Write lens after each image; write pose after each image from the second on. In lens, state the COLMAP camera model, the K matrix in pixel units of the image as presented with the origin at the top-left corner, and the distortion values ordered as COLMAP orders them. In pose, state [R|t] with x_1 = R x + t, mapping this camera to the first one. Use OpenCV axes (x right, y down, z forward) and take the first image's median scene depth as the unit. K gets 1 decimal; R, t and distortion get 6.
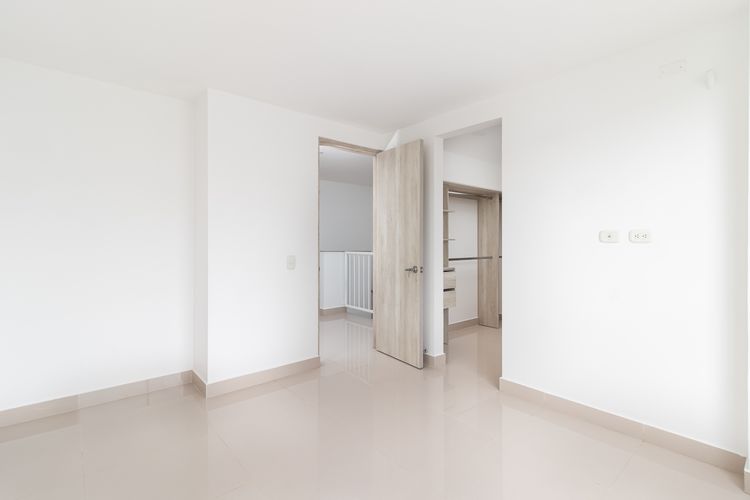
lens RADIAL K [[349.8, 0, 375.9], [0, 349.8, 246.4], [0, 0, 1]] dist [0.000050, 0.000037]
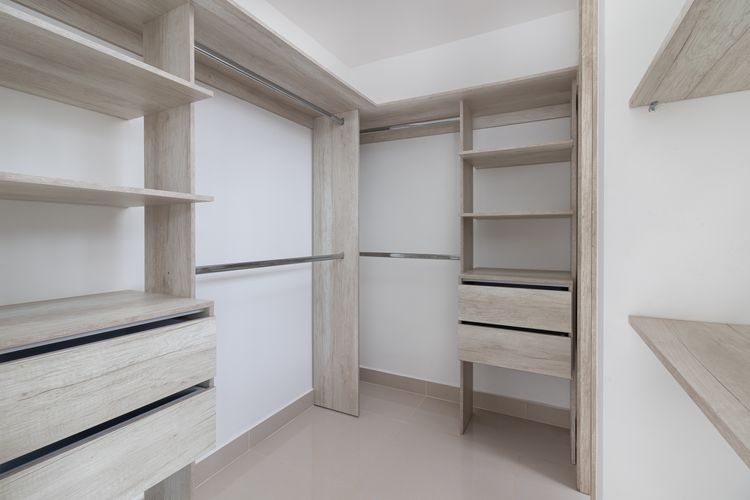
lens RADIAL K [[349.8, 0, 374.9], [0, 349.8, 245.1], [0, 0, 1]] dist [0.000050, 0.000037]
pose [[0.909699, -0.001925, 0.415264, 0.183039], [-0.002575, 0.999944, 0.010276, 0.012239], [-0.415260, -0.010418, 0.909643, 0.575040]]
